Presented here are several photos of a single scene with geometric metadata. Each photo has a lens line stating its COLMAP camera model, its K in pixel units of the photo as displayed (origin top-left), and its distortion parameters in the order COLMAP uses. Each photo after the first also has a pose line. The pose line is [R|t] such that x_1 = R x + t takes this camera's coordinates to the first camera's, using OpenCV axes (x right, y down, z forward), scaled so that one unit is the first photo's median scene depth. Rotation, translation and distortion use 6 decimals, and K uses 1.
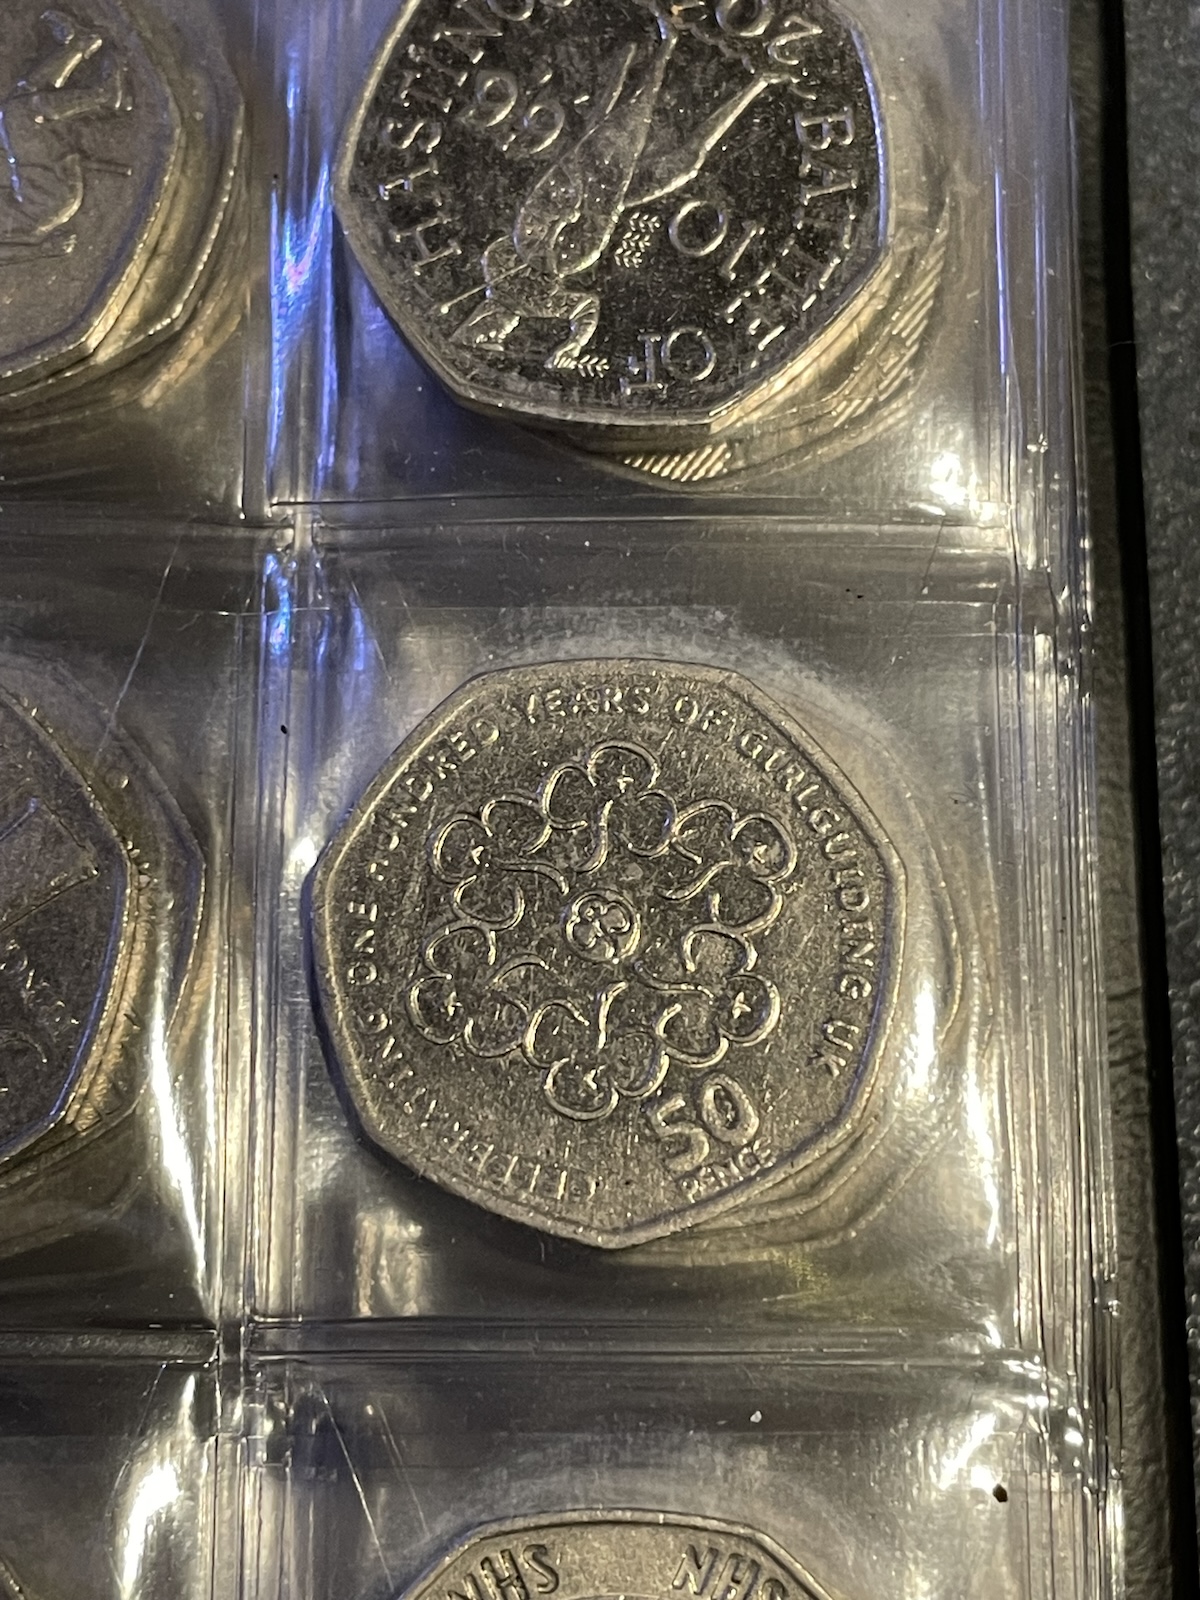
lens RADIAL K [[2754.8, 0, 607.0], [0, 2754.8, 809.4], [0, 0, 1]] dist [0.157101, 0.000000]
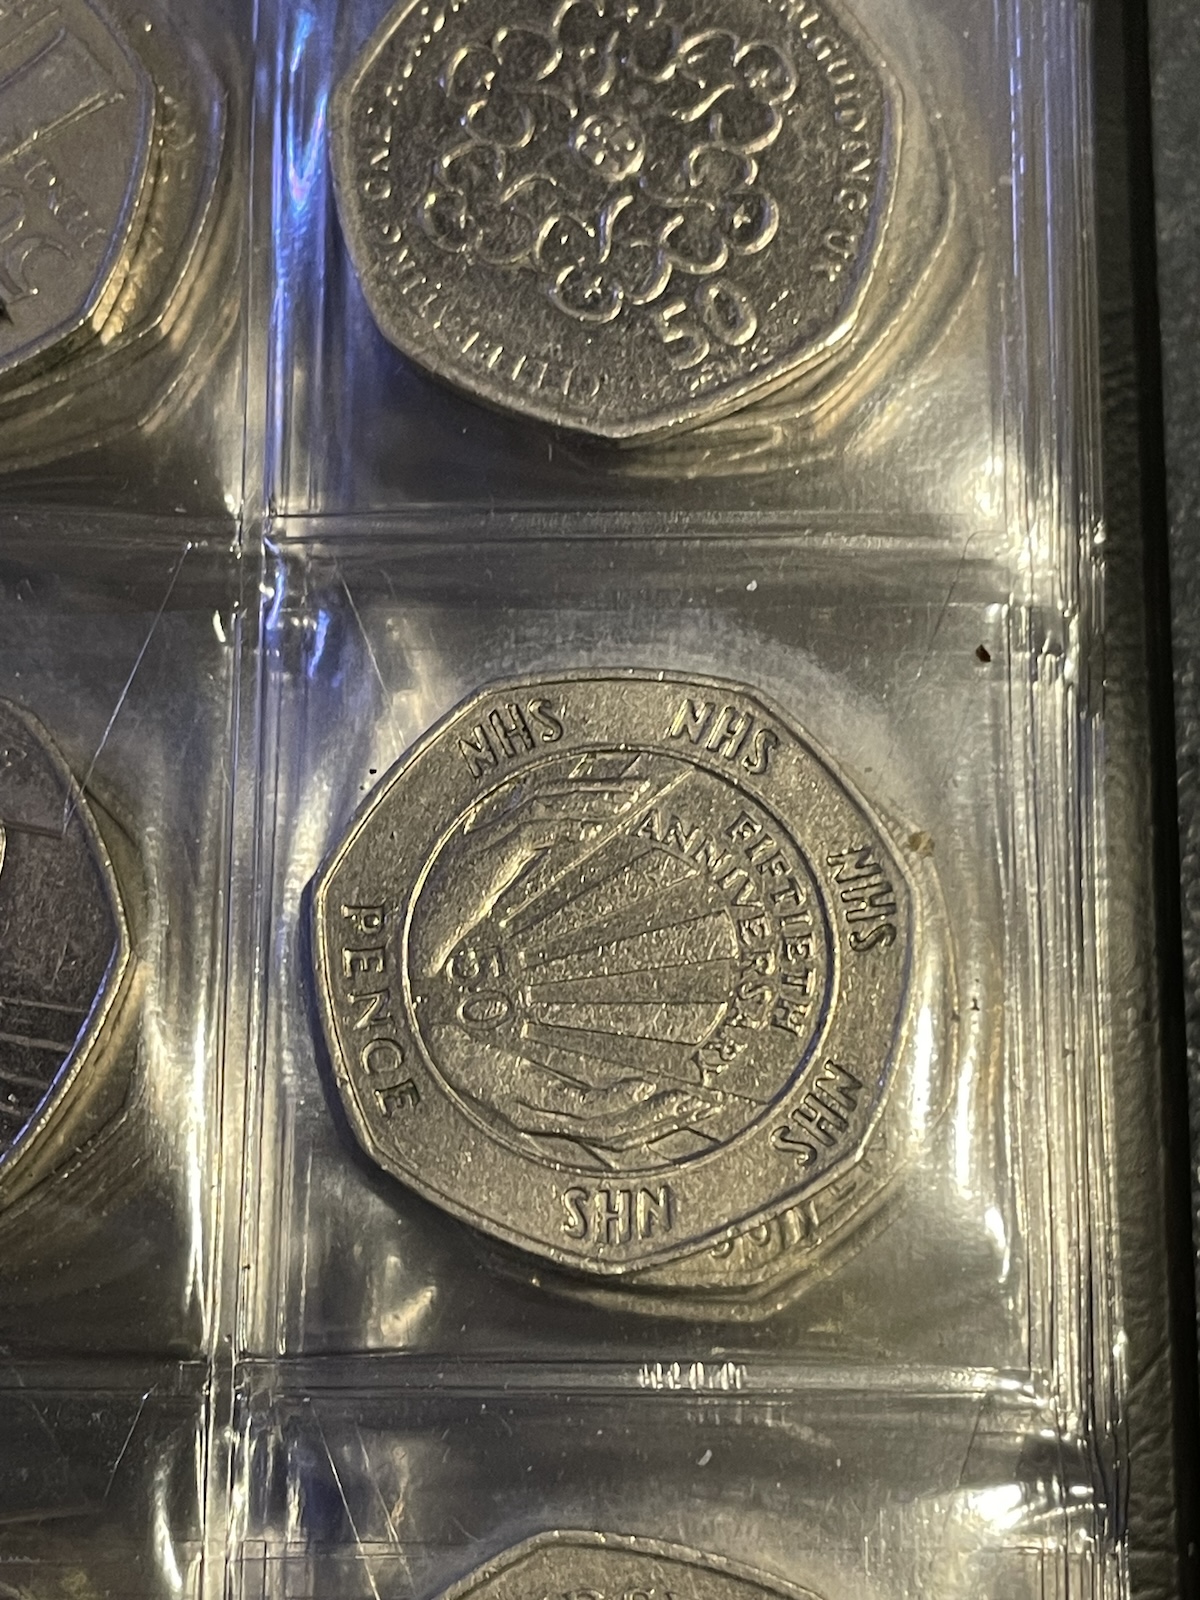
lens RADIAL K [[2754.8, 0, 589.6], [0, 2754.8, 797.4], [0, 0, 1]] dist [0.157101, 0.000000]
pose [[0.999916, 0.006414, -0.011237, 0.004434], [-0.006610, 0.999825, -0.017476, 0.307131], [0.011123, 0.017549, 0.999784, -0.040971]]
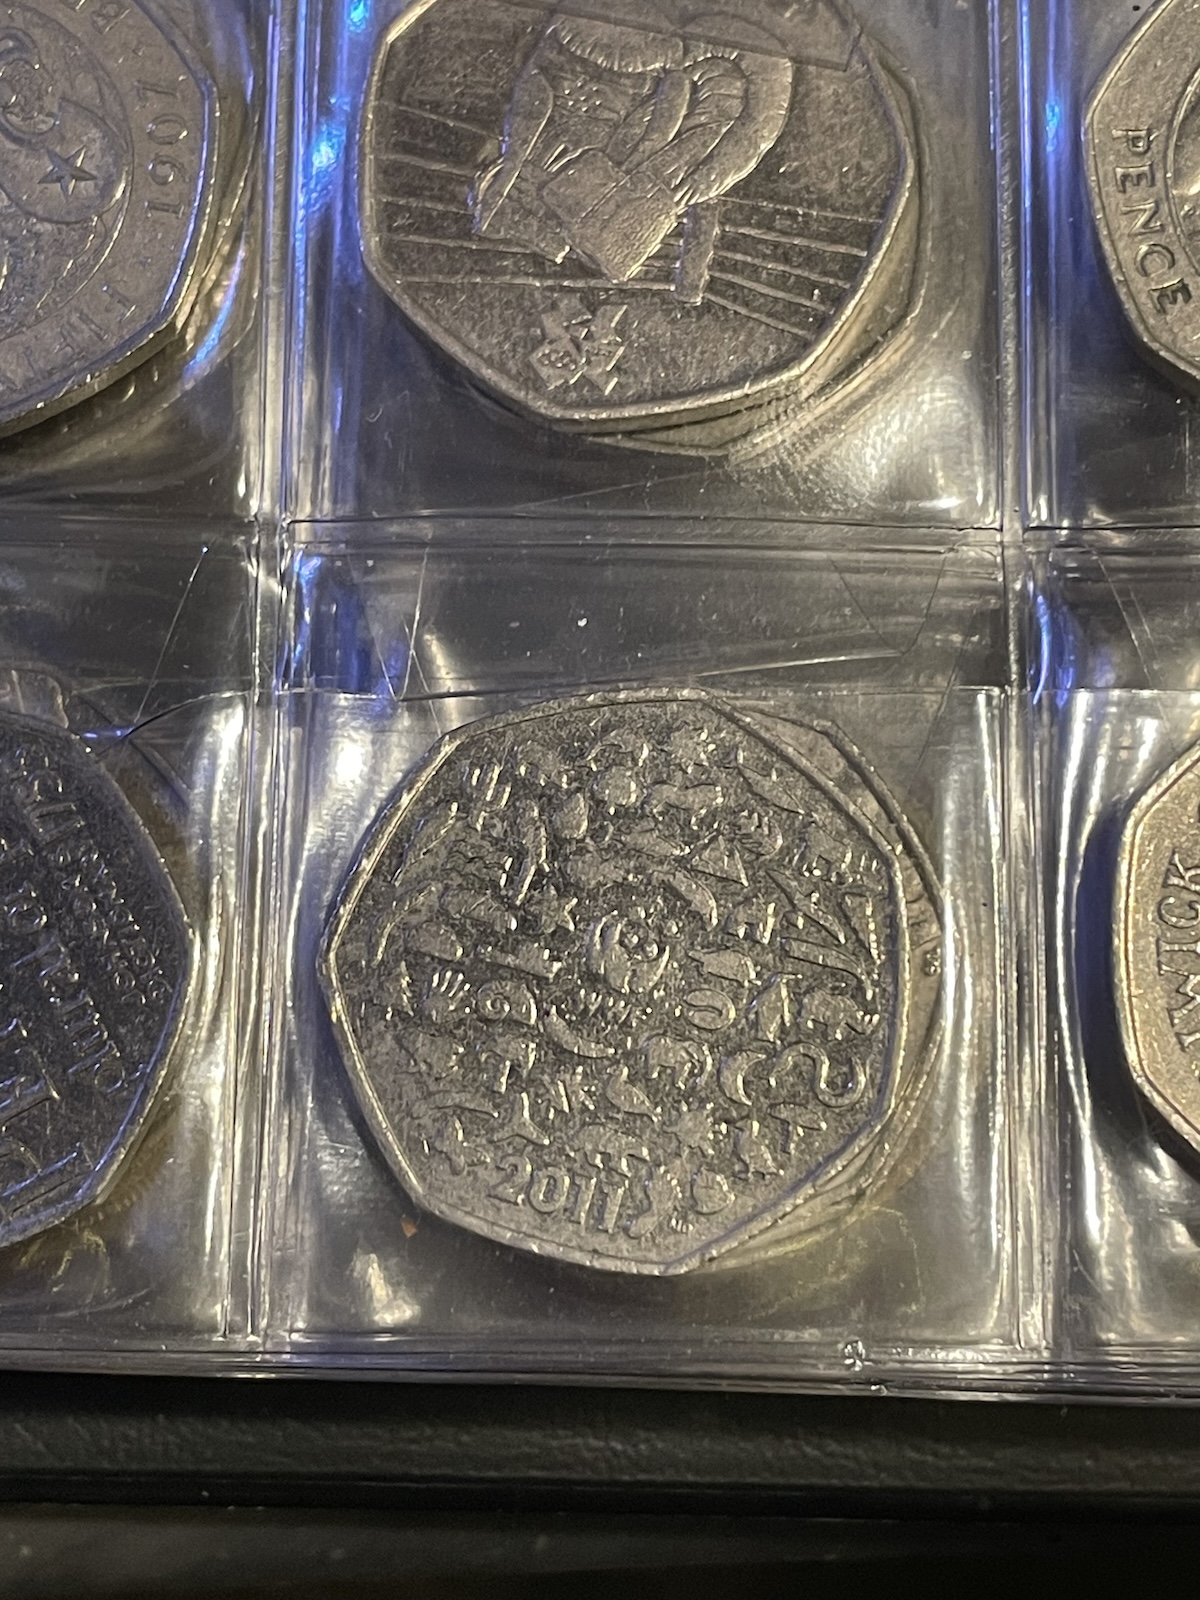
lens RADIAL K [[2754.8, 0, 607.9], [0, 2754.8, 794.7], [0, 0, 1]] dist [0.157101, 0.000000]
pose [[0.999671, 0.016961, 0.019255, -0.307795], [-0.016223, 0.999151, -0.037859, 0.633283], [-0.019881, 0.037534, 0.999098, -0.123741]]
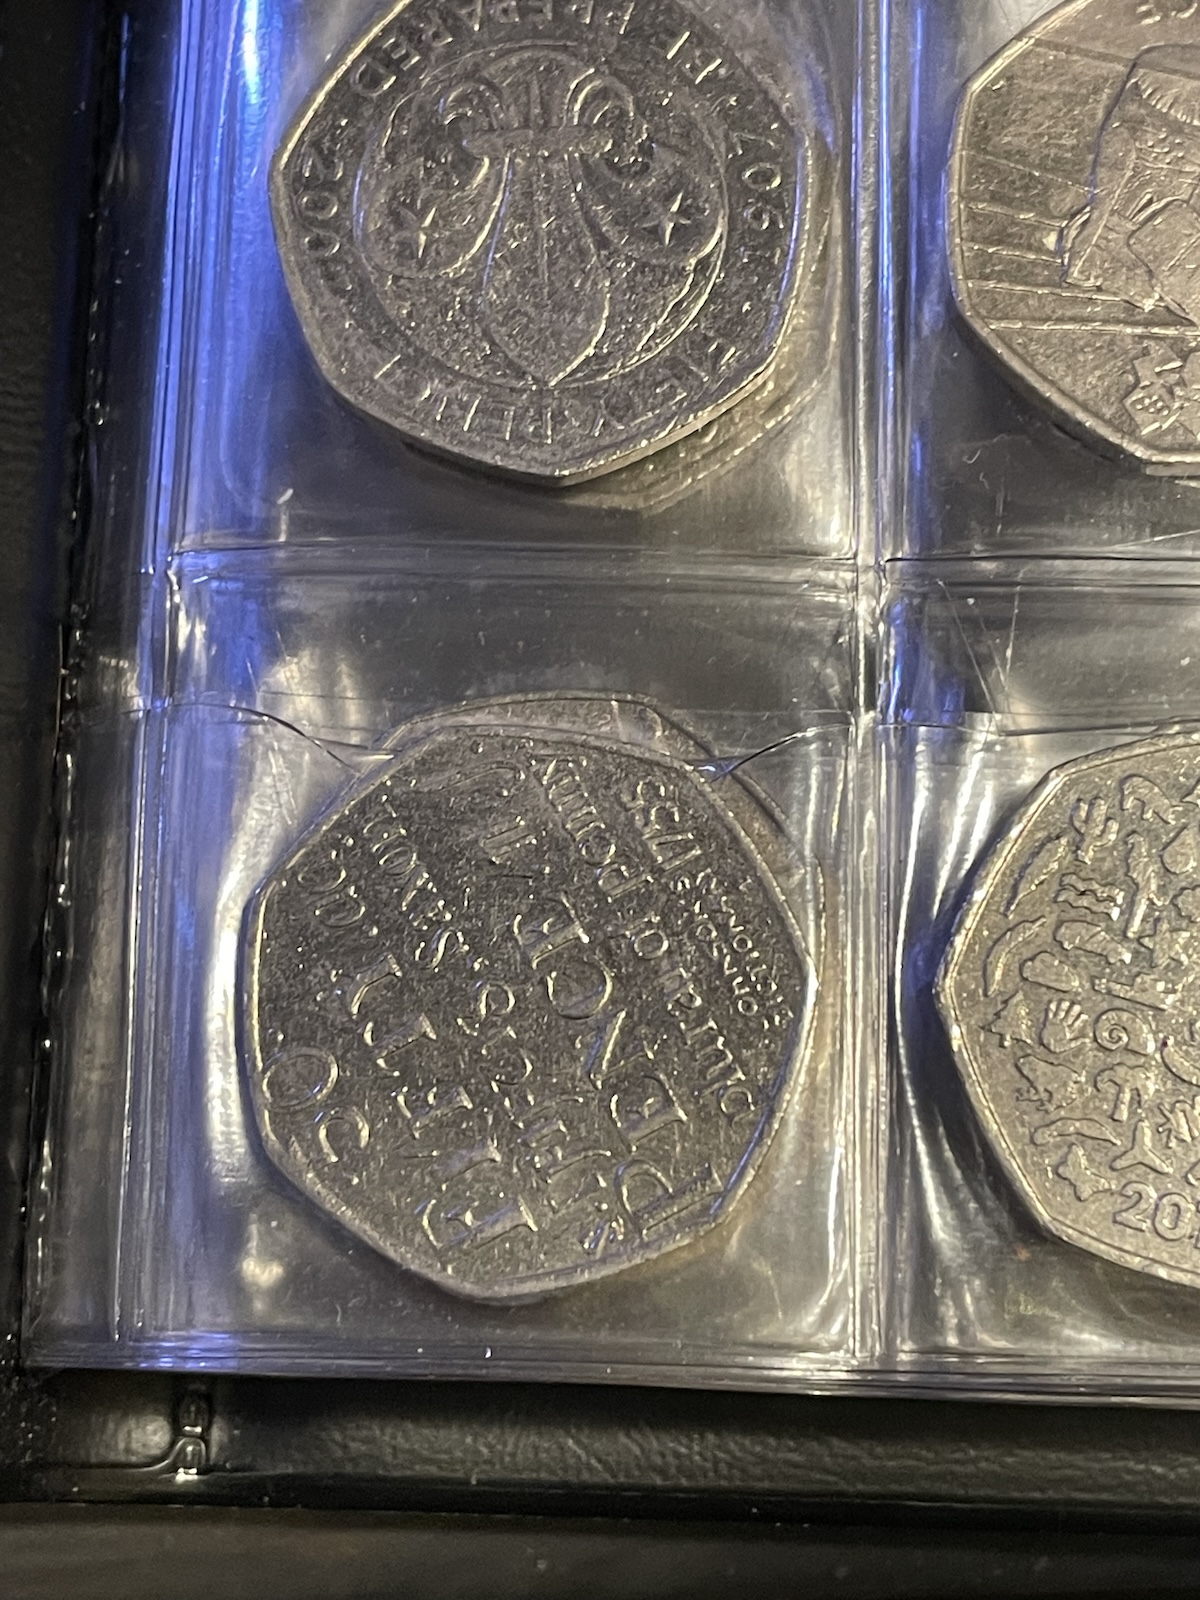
lens RADIAL K [[2754.8, 0, 594.7], [0, 2754.8, 805.5], [0, 0, 1]] dist [0.157101, 0.000000]
pose [[0.996563, 0.031260, 0.076717, -0.608094], [-0.027771, 0.998549, -0.046128, 0.640150], [-0.078047, 0.043839, 0.995985, -0.133295]]
